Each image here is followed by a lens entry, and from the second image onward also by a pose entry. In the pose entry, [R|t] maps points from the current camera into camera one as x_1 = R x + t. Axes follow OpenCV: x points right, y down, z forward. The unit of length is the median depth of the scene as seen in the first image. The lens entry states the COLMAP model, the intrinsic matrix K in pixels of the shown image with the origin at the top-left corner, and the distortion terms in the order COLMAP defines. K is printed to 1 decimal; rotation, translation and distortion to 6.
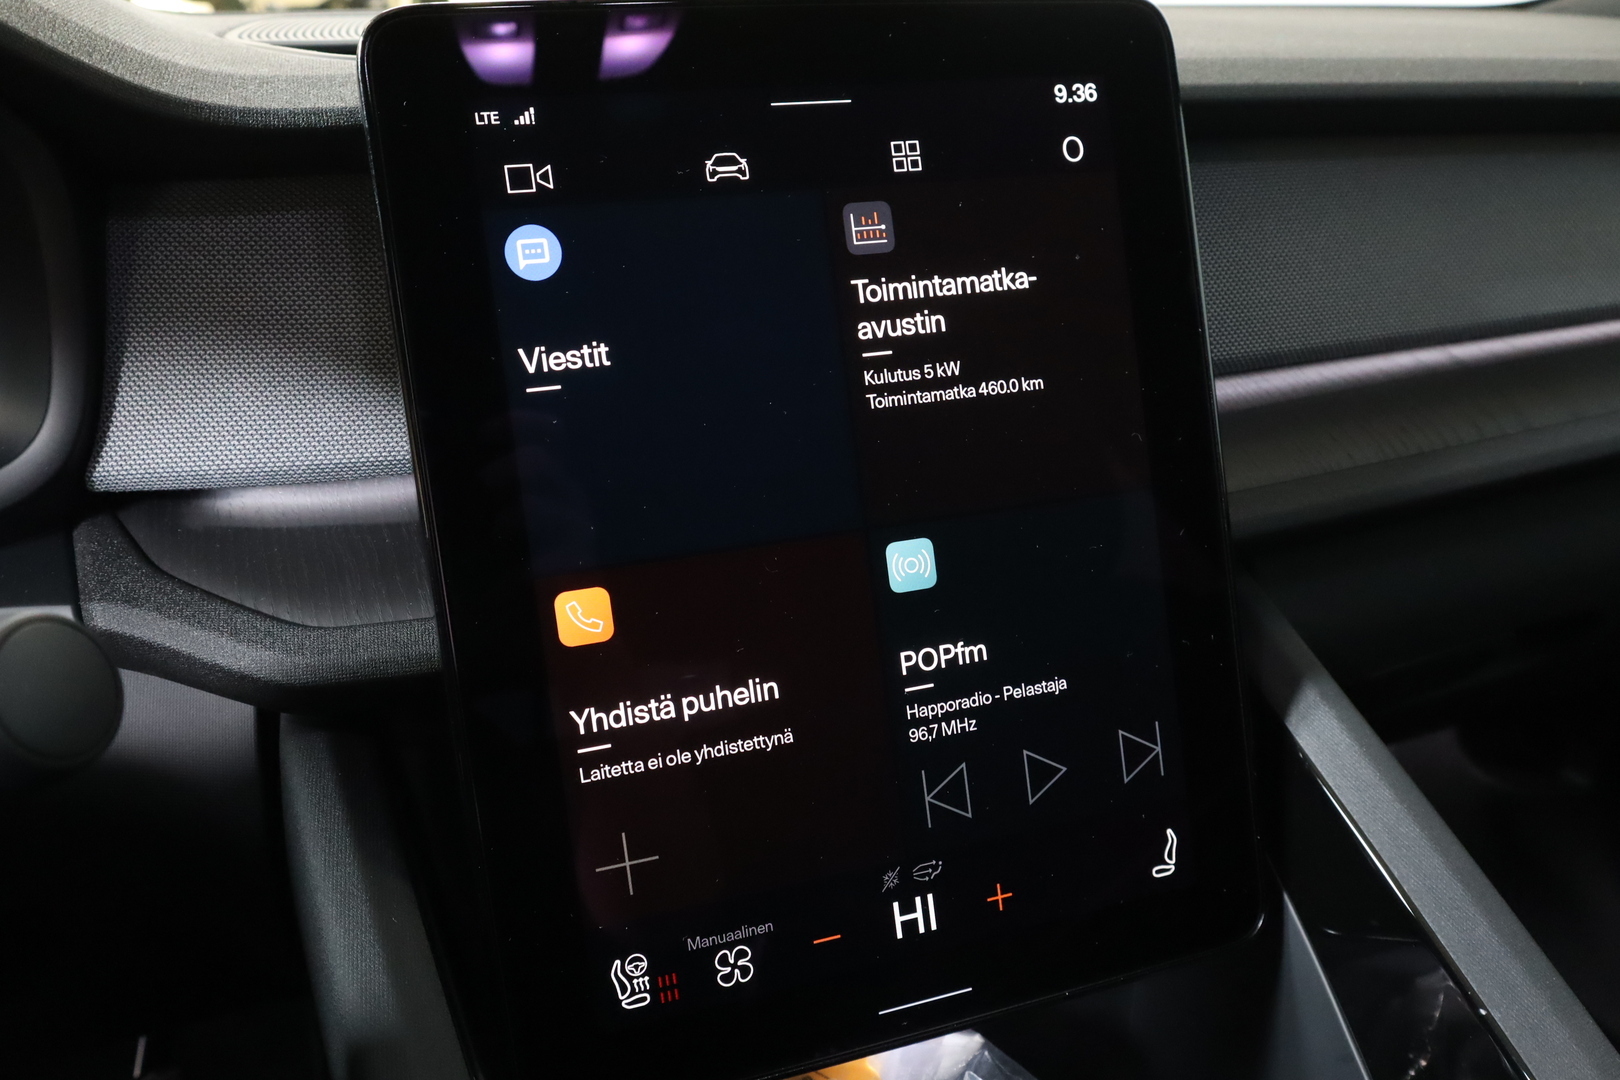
lens RADIAL K [[1262.0, 0, 812.9], [0, 1262.0, 541.0], [0, 0, 1]] dist [-0.008537, 0.004617]
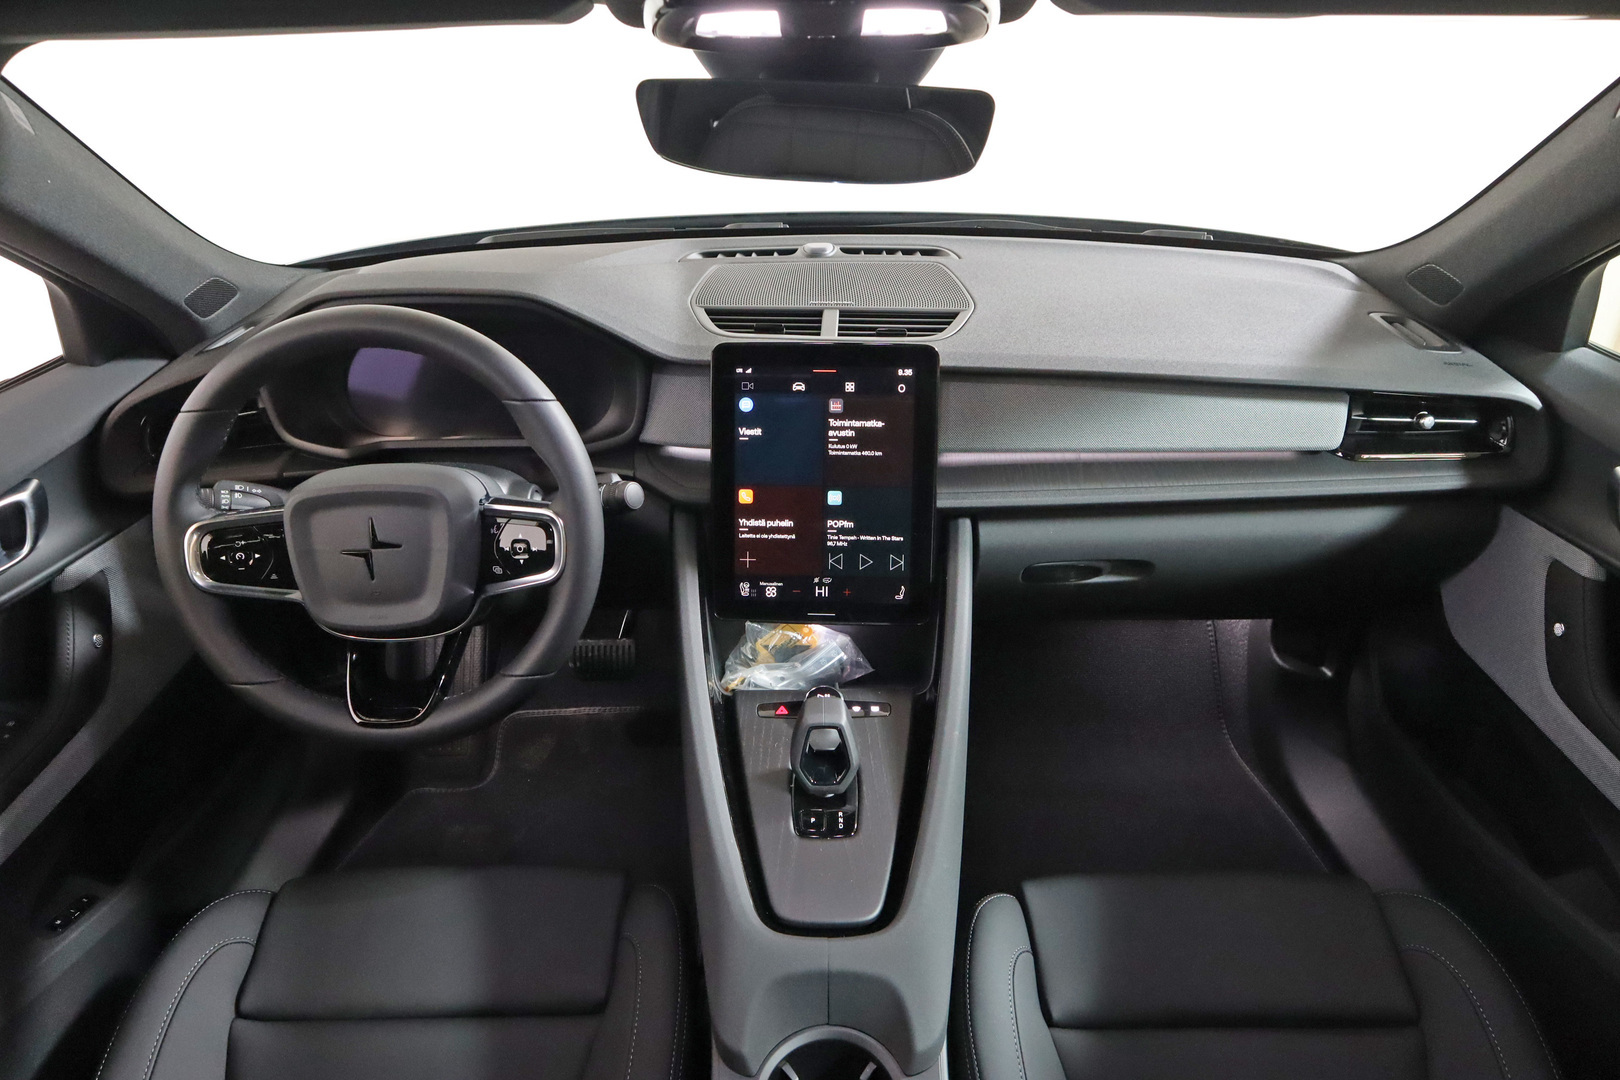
lens RADIAL K [[1090.1, 0, 806.8], [0, 1090.1, 535.9], [0, 0, 1]] dist [0.003654, 0.001221]
pose [[0.929519, 0.191332, -0.315256, 1.029840], [-0.152364, 0.977753, 0.144168, -0.319507], [0.335827, -0.085974, 0.937992, -2.022379]]
